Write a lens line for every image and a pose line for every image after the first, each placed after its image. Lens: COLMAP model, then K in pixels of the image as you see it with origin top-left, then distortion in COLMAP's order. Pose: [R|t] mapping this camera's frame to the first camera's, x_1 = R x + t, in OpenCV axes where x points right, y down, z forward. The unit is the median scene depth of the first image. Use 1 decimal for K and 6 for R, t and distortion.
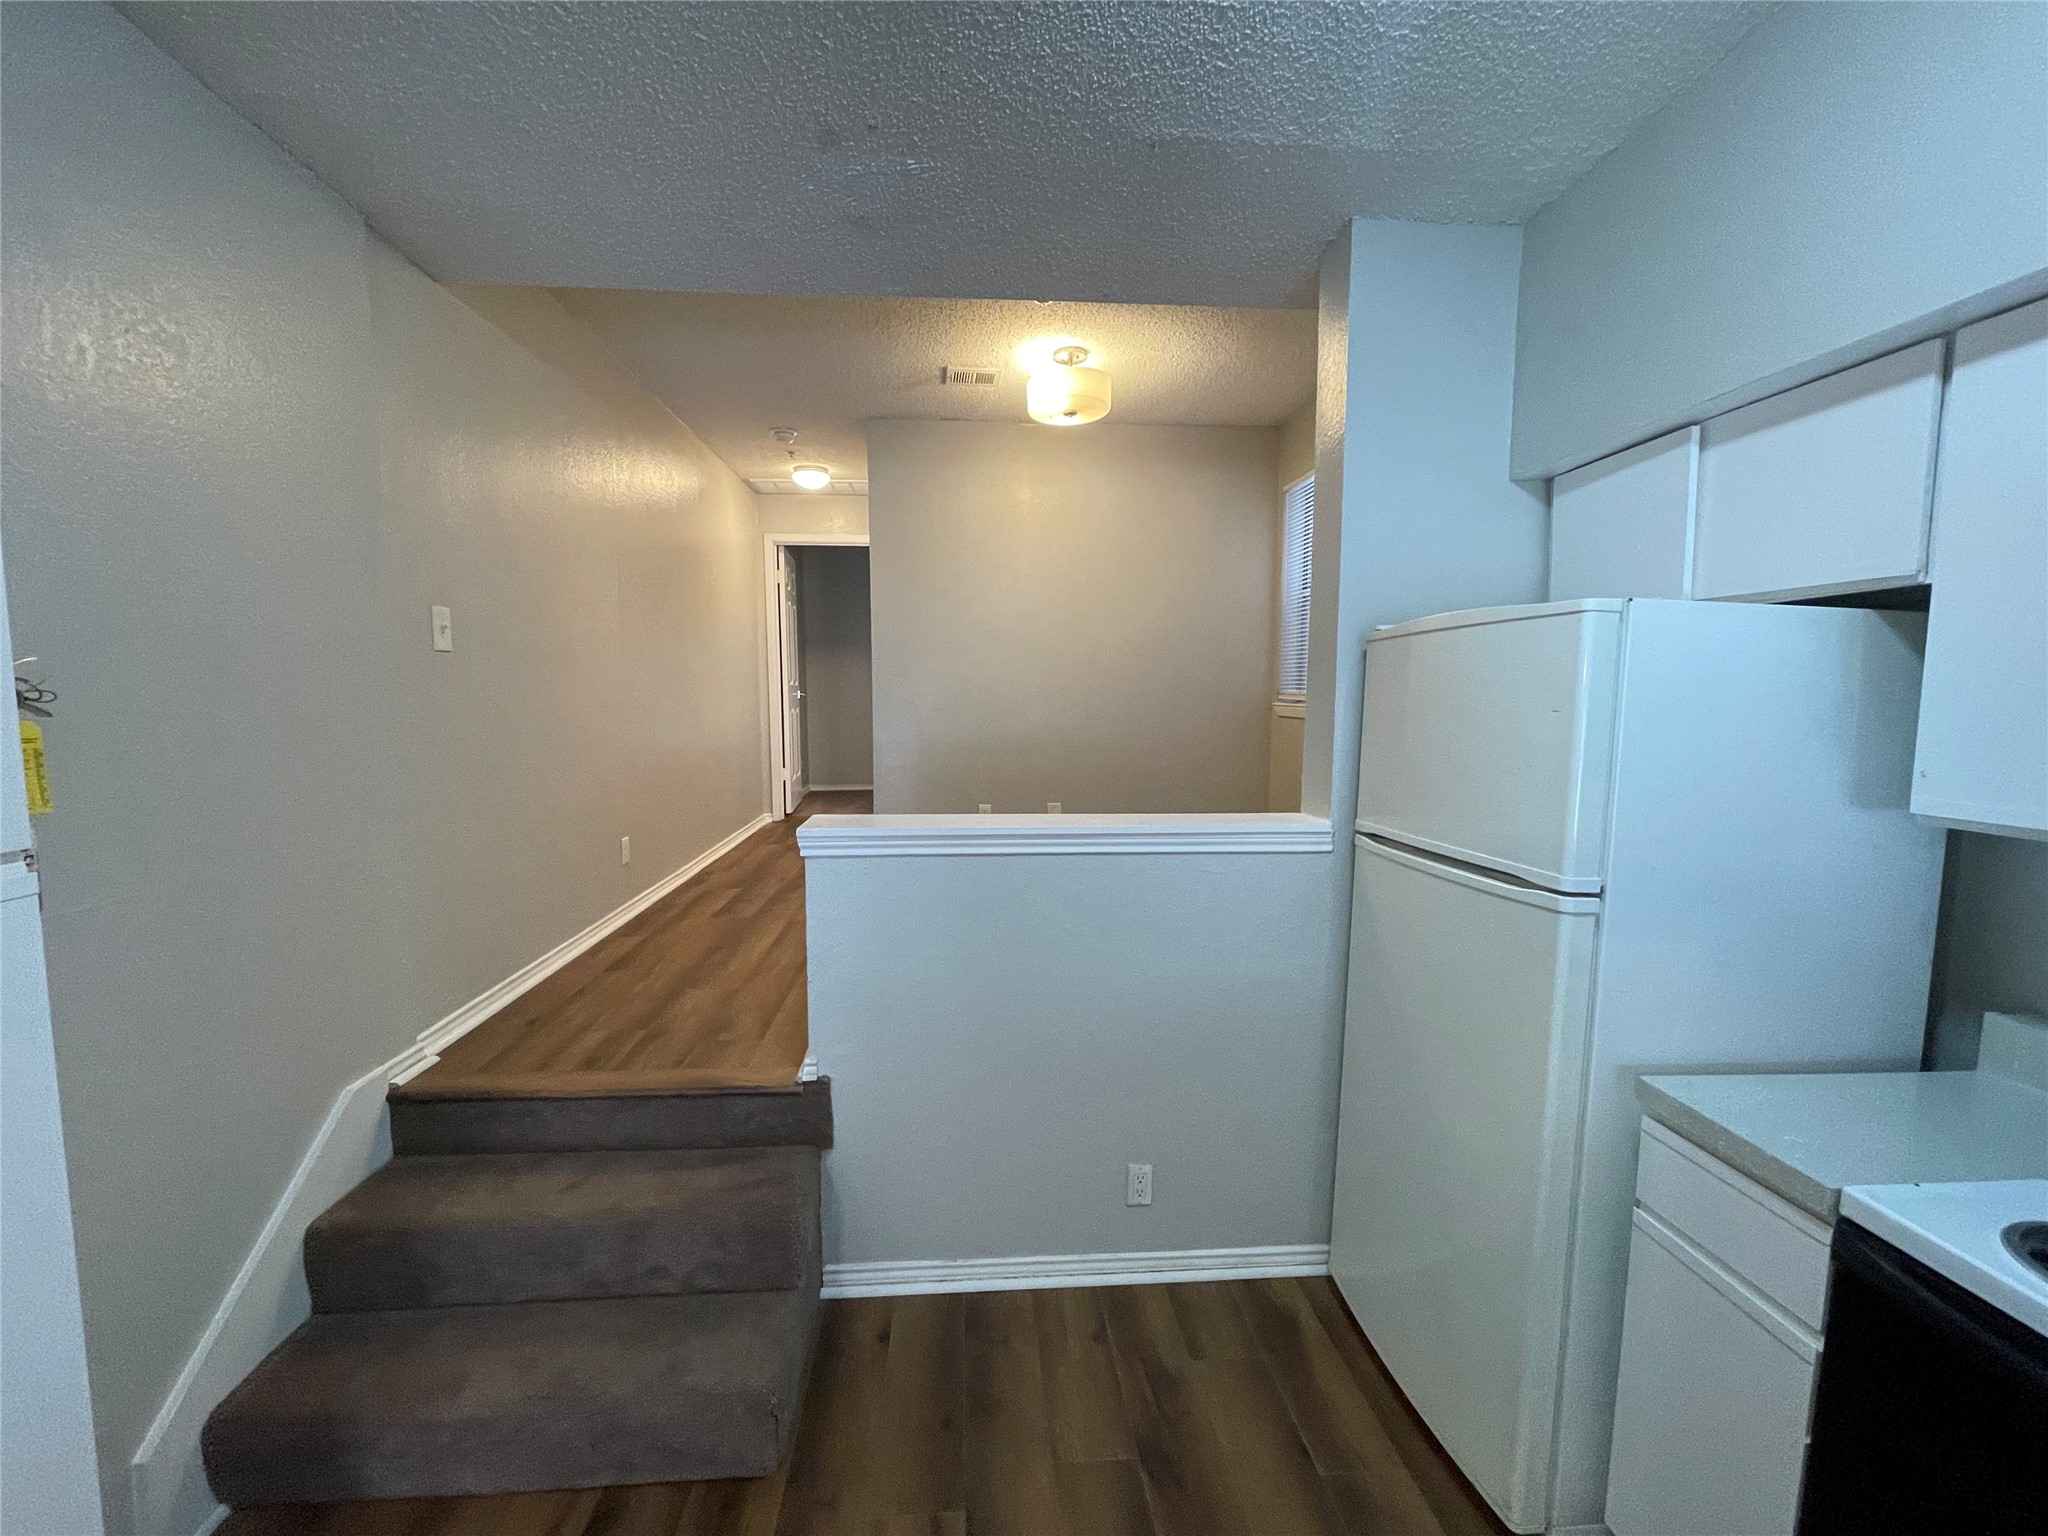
lens RADIAL K [[826.4, 0, 1015.5], [0, 826.4, 767.1], [0, 0, 1]] dist [-0.001436, 0.000230]
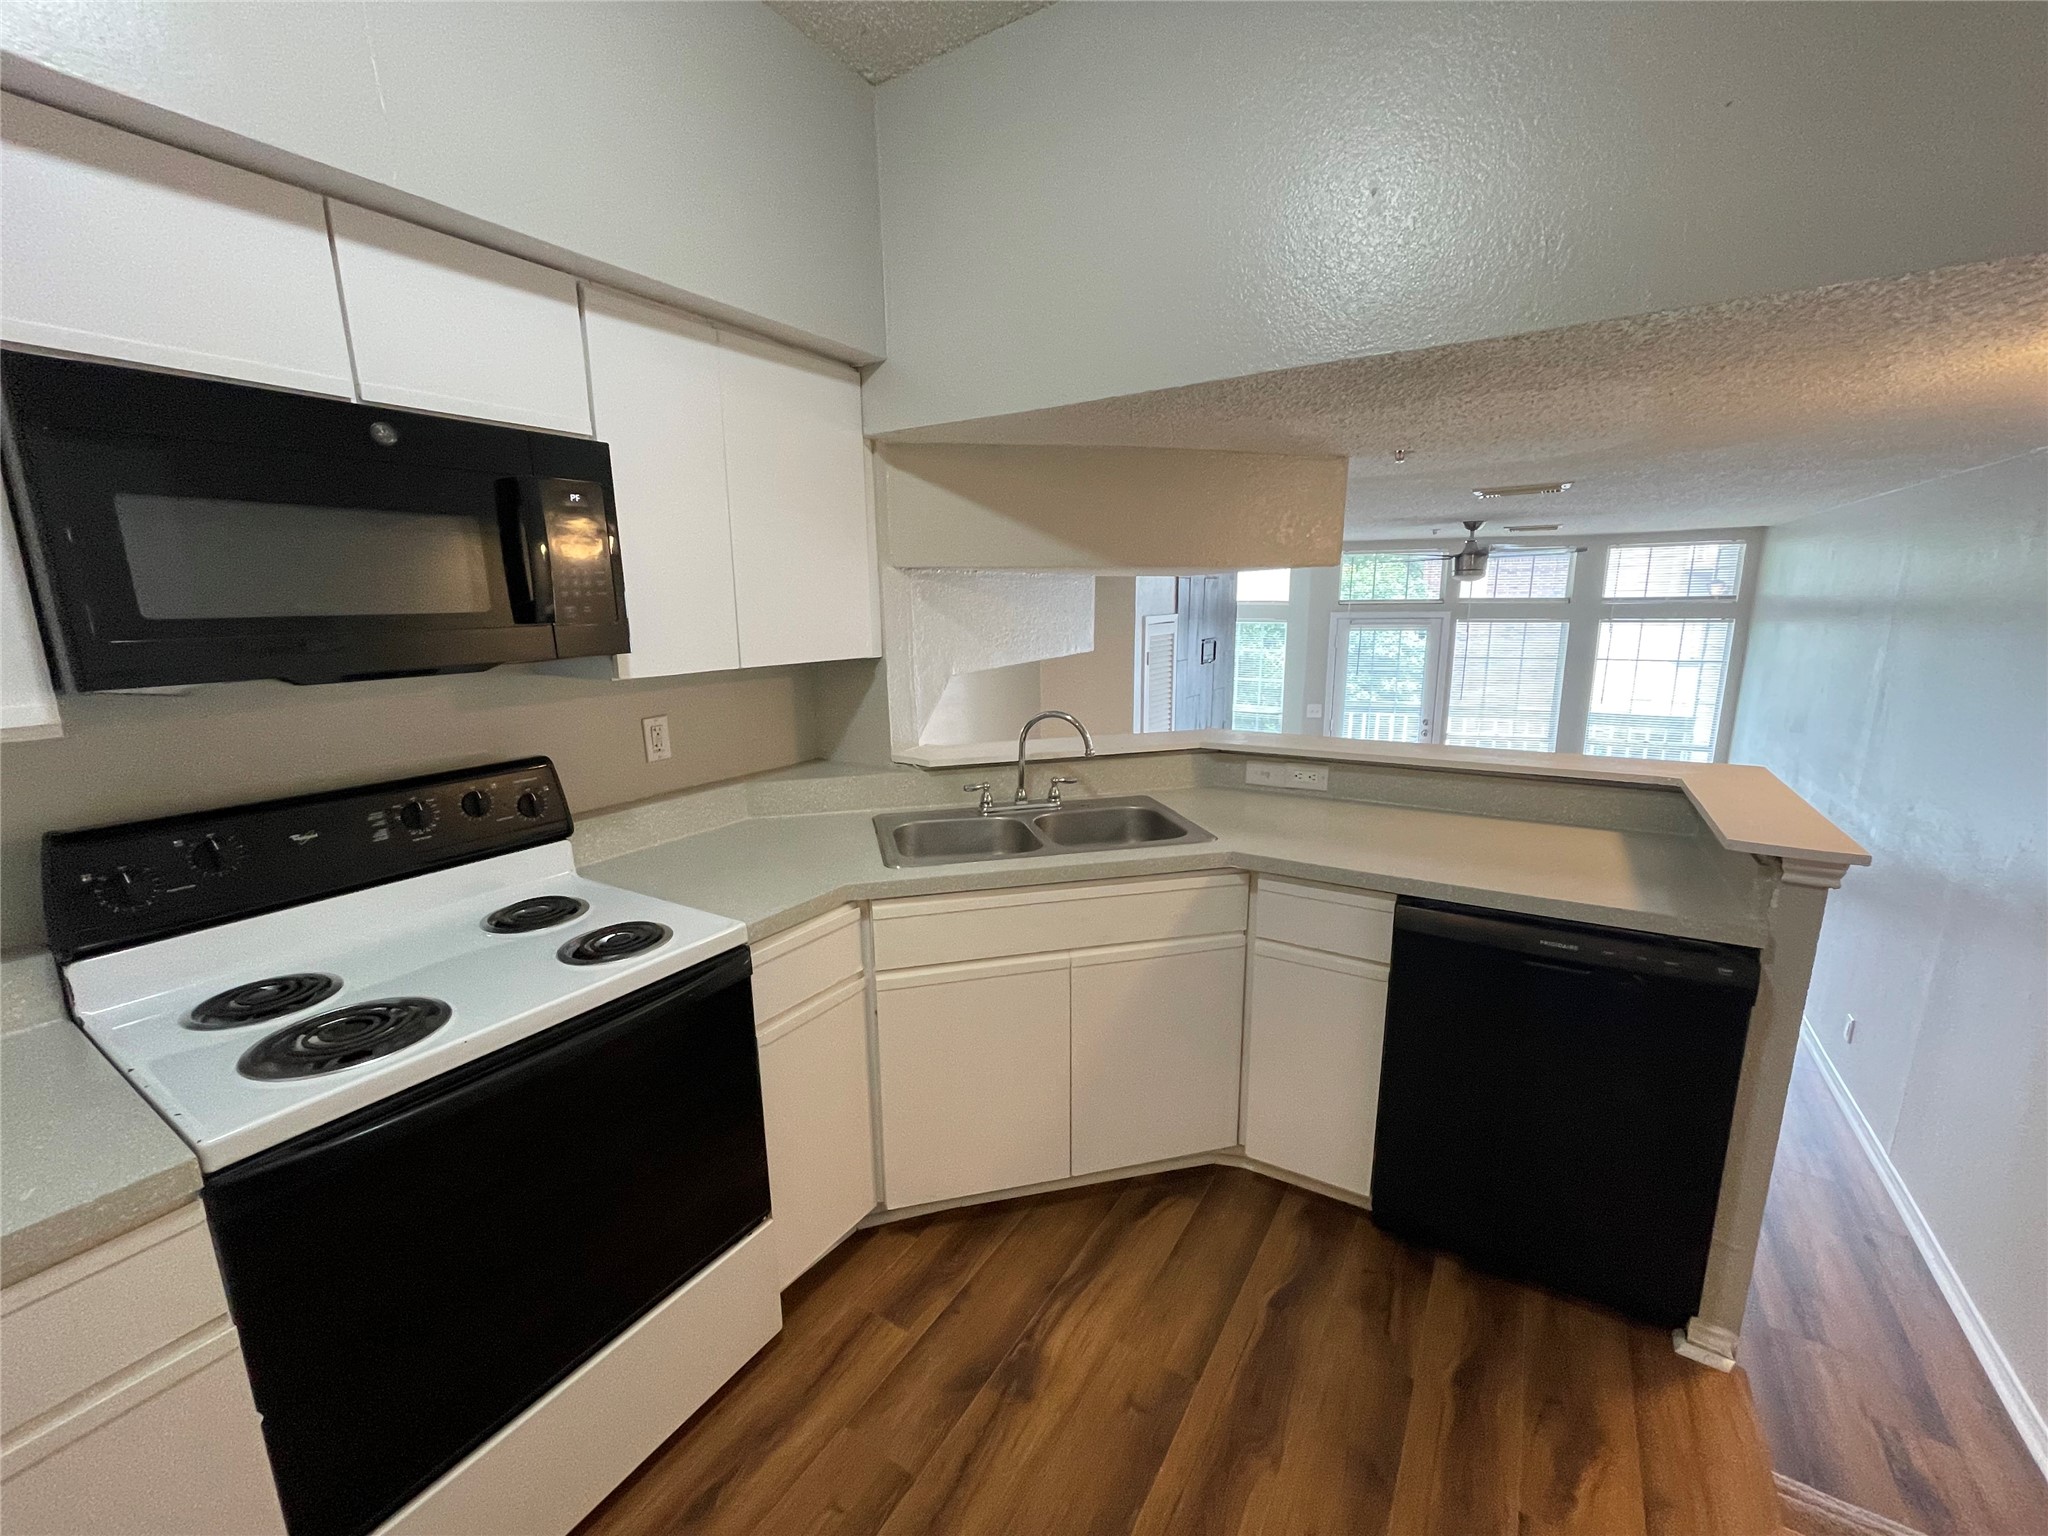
lens RADIAL K [[826.4, 0, 1015.5], [0, 826.4, 767.1], [0, 0, 1]] dist [-0.001436, 0.000230]
pose [[-0.806017, -0.110084, 0.581565, -0.123575], [0.065942, 0.959734, 0.273061, -0.043821], [-0.588207, 0.258441, -0.766303, 0.873968]]
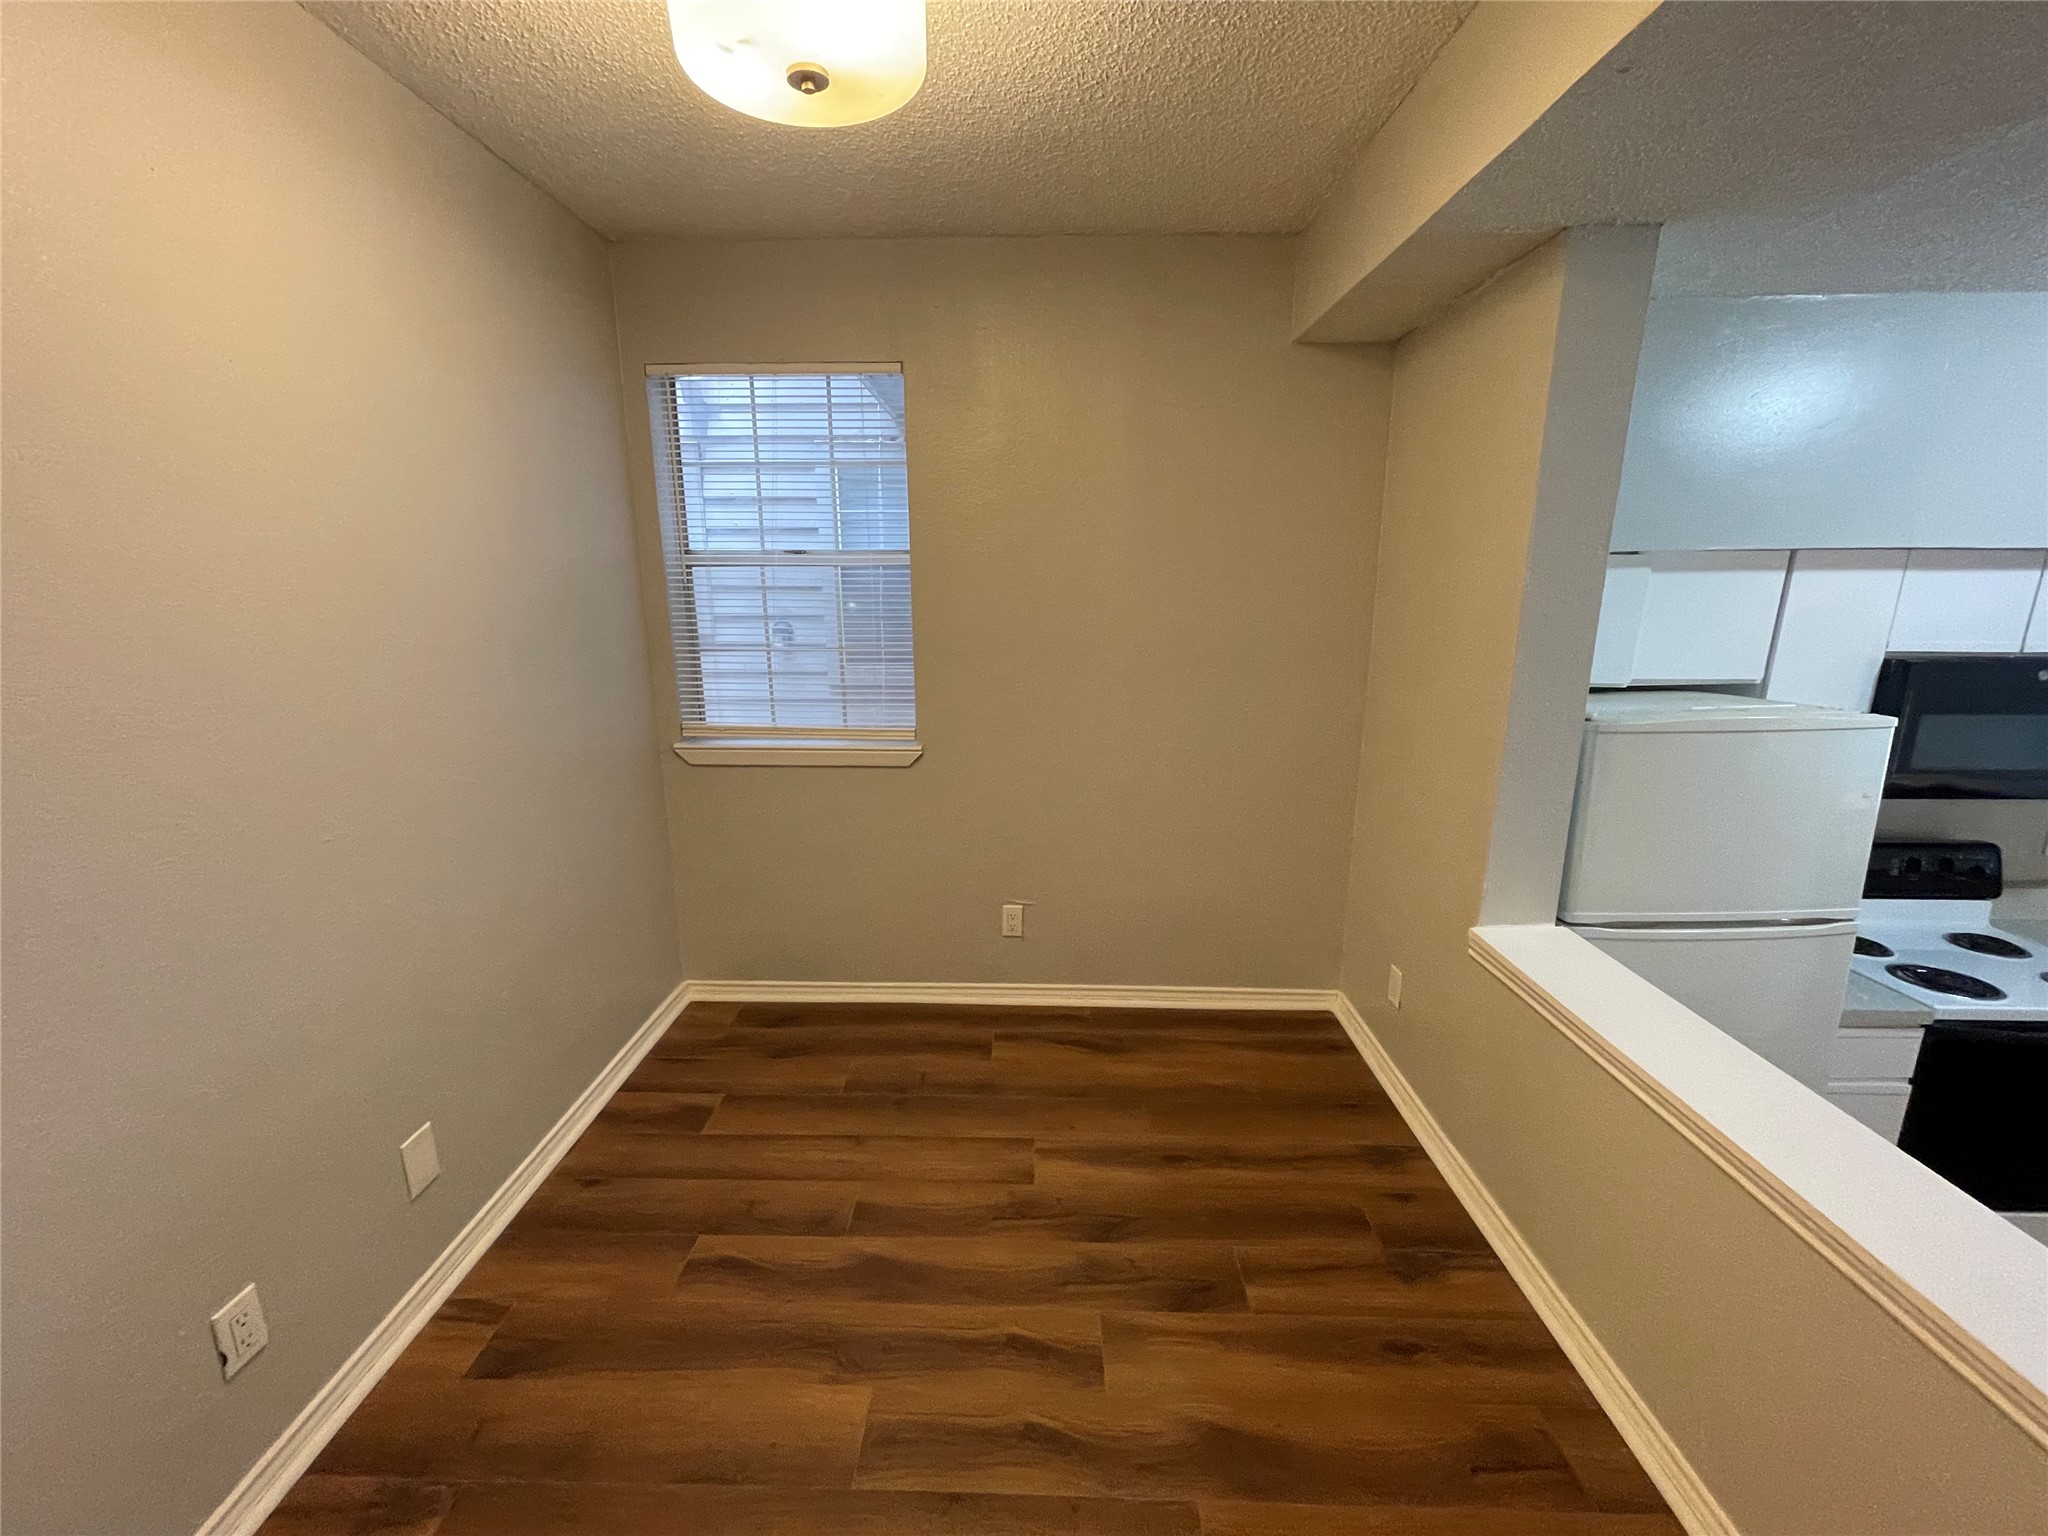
lens RADIAL K [[833.7, 0, 1024.0], [0, 833.7, 768.0], [0, 0, 1]] dist [0.000176, 0.000241]
pose [[0.088223, -0.228260, 0.969595, -0.888638], [0.090909, 0.971173, 0.220359, -0.604715], [-0.991944, 0.068704, 0.106431, 2.462565]]
